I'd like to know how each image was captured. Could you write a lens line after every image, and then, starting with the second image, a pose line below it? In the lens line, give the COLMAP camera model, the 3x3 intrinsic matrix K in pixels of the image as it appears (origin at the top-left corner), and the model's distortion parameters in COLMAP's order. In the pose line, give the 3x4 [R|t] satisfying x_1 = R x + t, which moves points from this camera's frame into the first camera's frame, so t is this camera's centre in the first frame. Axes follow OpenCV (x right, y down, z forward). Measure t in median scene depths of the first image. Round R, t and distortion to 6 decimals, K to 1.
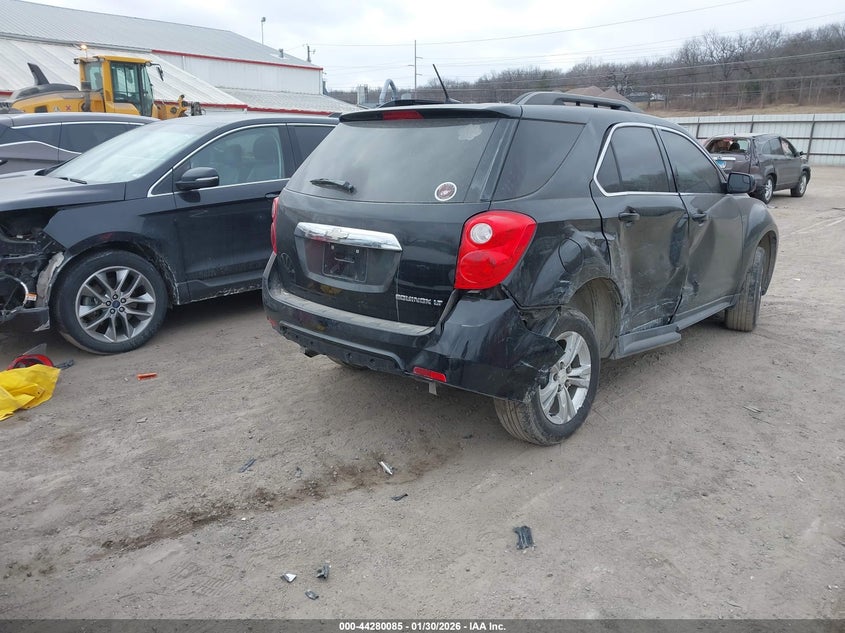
lens RADIAL K [[697.4, 0, 422.5], [0, 697.4, 316.5], [0, 0, 1]] dist [0.013149, 0.008509]
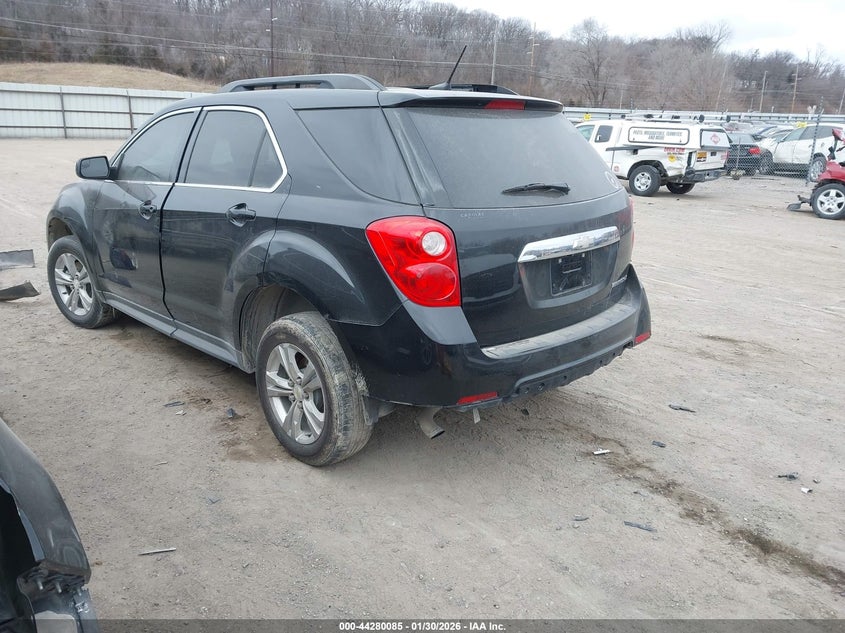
lens RADIAL K [[697.4, 0, 422.5], [0, 697.4, 316.5], [0, 0, 1]] dist [0.013149, 0.008509]
pose [[0.015776, -0.282885, 0.959024, -0.927797], [0.228088, 0.934873, 0.272009, -0.293006], [-0.973513, 0.214450, 0.079271, 1.060053]]
